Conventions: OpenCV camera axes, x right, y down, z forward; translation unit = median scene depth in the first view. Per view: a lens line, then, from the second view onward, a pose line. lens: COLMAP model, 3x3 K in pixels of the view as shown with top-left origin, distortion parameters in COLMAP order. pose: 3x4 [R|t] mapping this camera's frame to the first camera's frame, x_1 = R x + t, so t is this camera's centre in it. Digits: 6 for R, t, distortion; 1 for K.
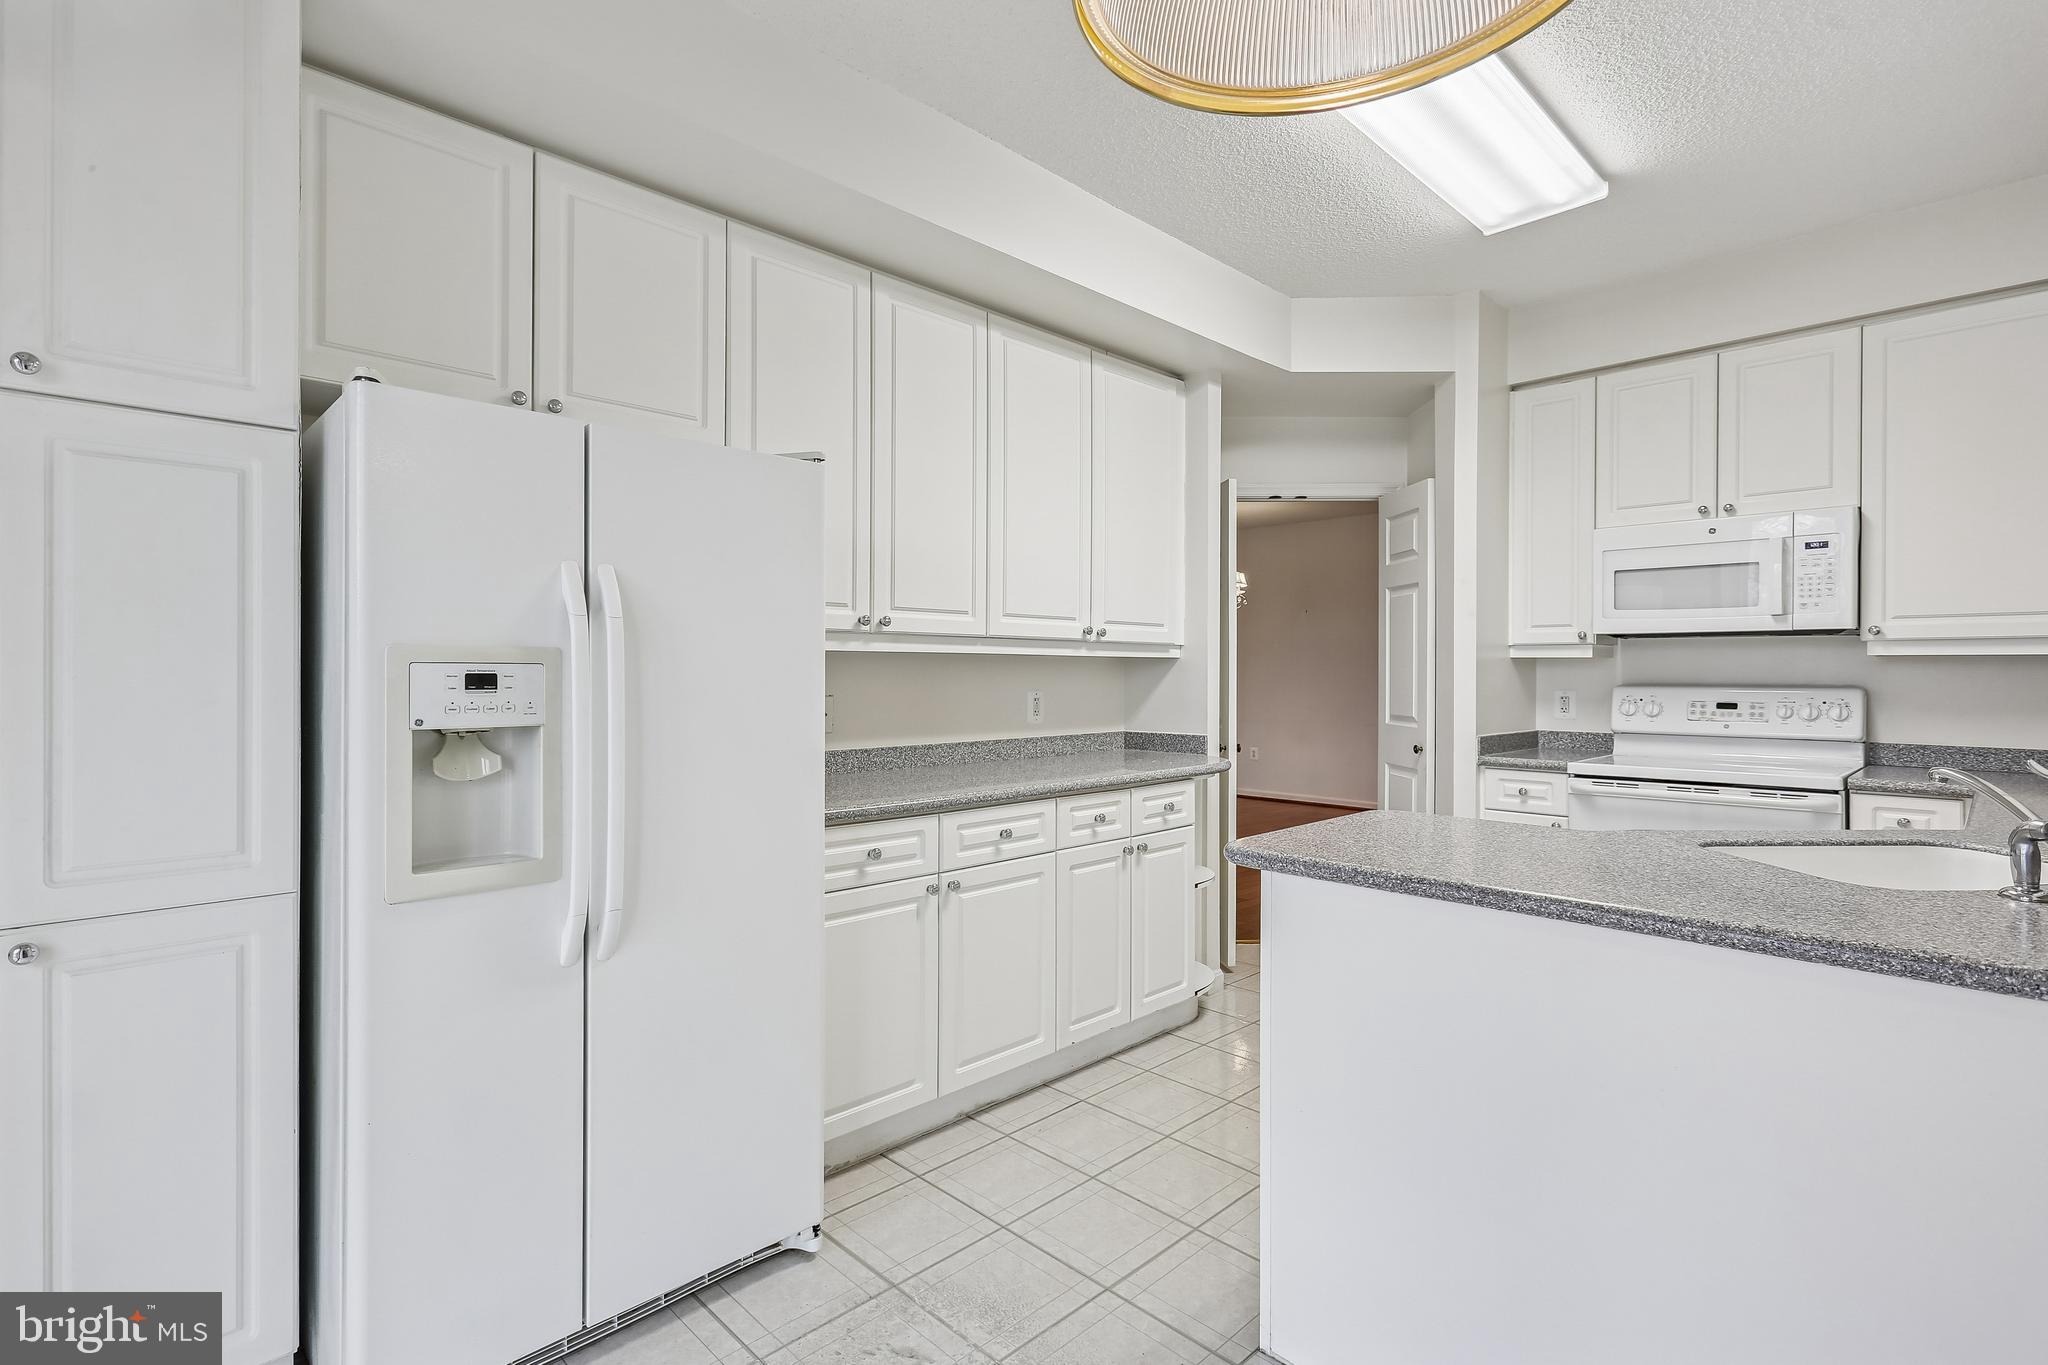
lens RADIAL K [[988.3, 0, 1009.4], [0, 988.3, 672.1], [0, 0, 1]] dist [0.003141, 0.000878]
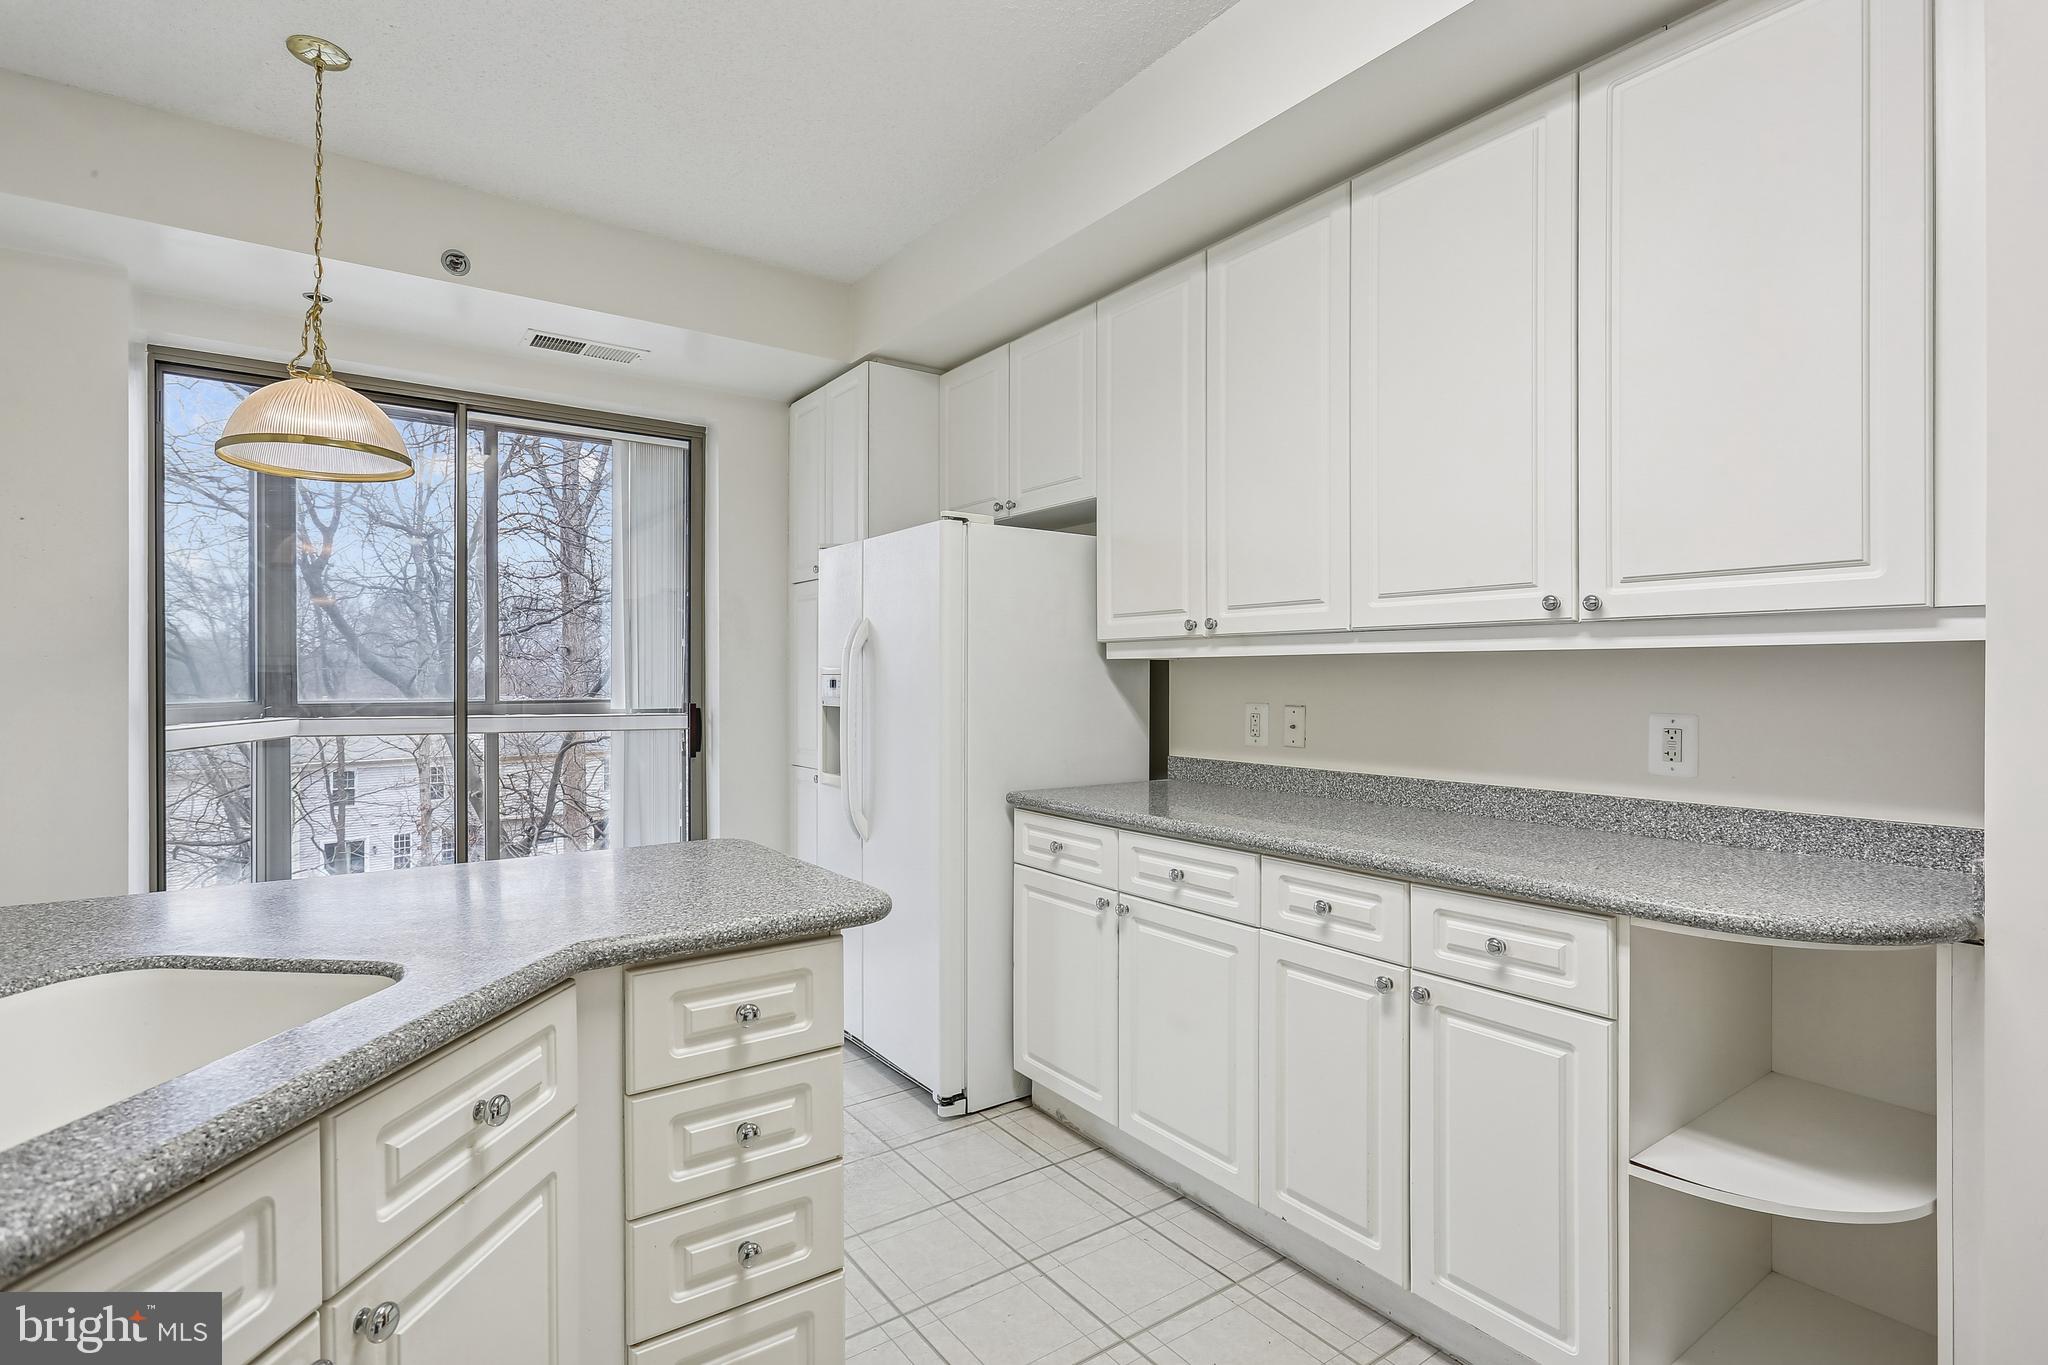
lens RADIAL K [[988.3, 0, 1009.3], [0, 988.3, 683.6], [0, 0, 1]] dist [0.003141, 0.000878]
pose [[-0.162041, 0.003482, -0.986778, 0.769519], [-0.001504, 0.999992, 0.003776, 0.000659], [0.986783, 0.002096, -0.162034, 0.918494]]
